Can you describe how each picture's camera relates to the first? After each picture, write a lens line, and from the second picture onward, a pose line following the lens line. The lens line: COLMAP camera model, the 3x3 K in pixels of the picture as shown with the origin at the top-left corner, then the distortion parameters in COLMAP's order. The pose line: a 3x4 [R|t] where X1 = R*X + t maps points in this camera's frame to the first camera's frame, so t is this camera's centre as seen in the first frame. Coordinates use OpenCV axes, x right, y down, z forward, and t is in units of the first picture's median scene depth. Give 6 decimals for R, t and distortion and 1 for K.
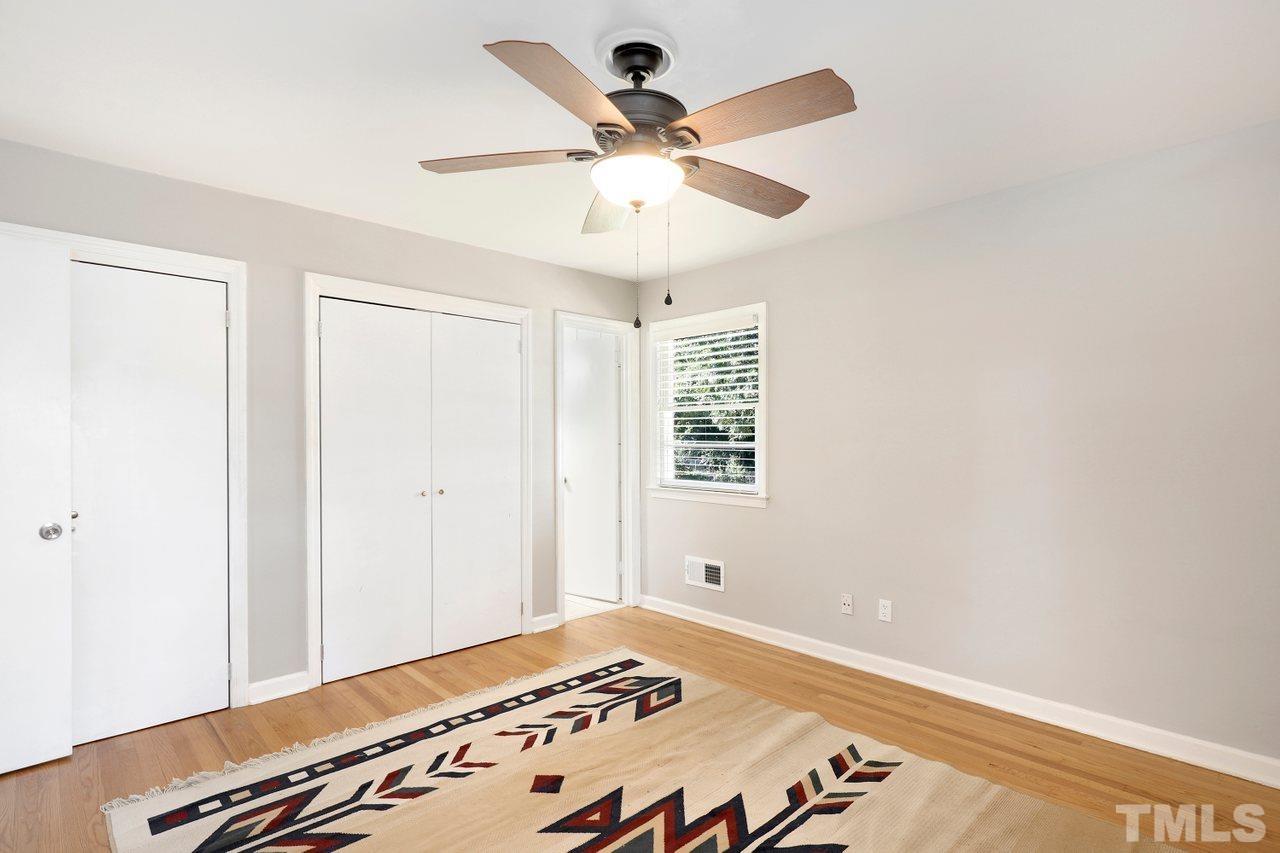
lens RADIAL K [[633.1, 0, 646.3], [0, 633.1, 431.1], [0, 0, 1]] dist [0.004314, 0.001009]
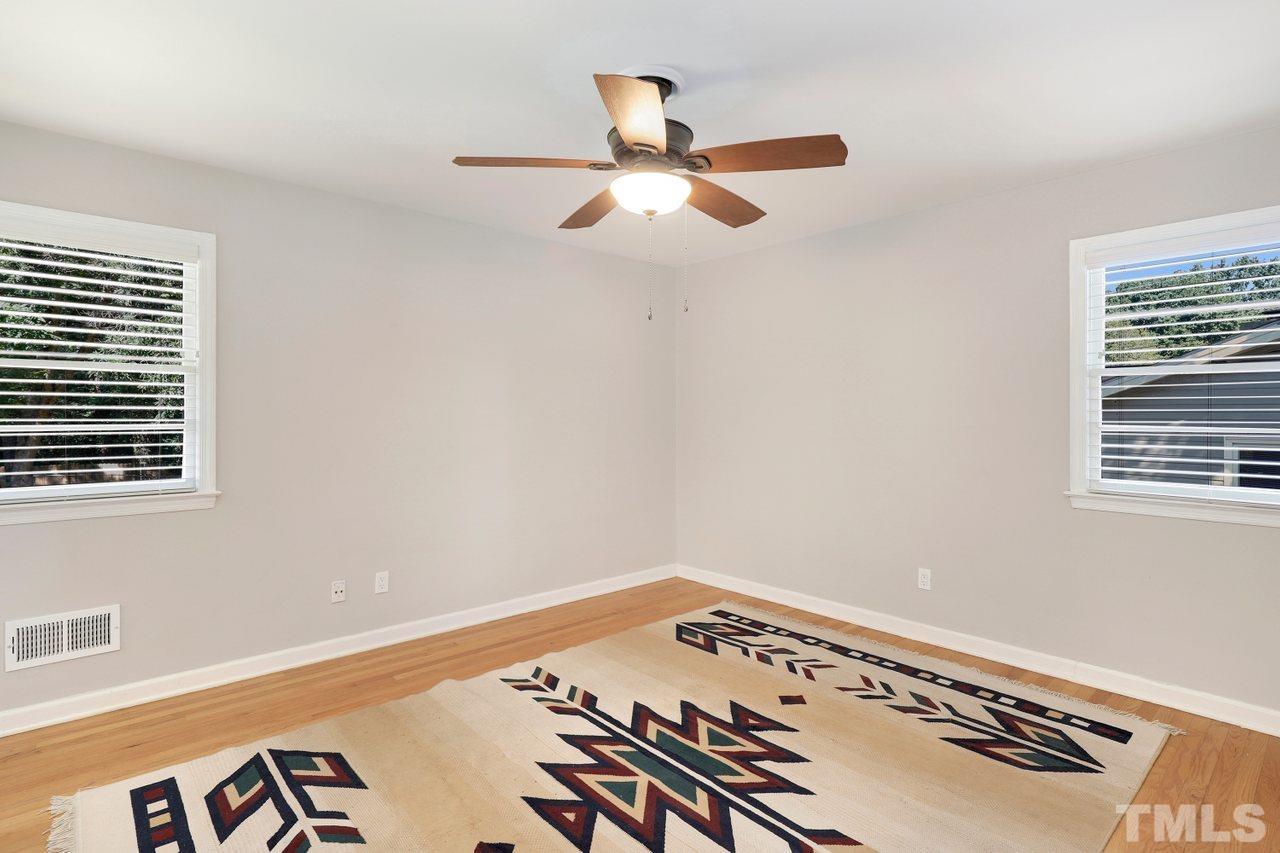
lens RADIAL K [[633.1, 0, 639.2], [0, 633.1, 421.9], [0, 0, 1]] dist [0.004314, 0.001009]
pose [[0.041673, -0.006133, 0.999112, -0.636443], [-0.006980, 0.999955, 0.006430, 0.012781], [-0.999107, -0.007242, 0.041628, 0.547343]]
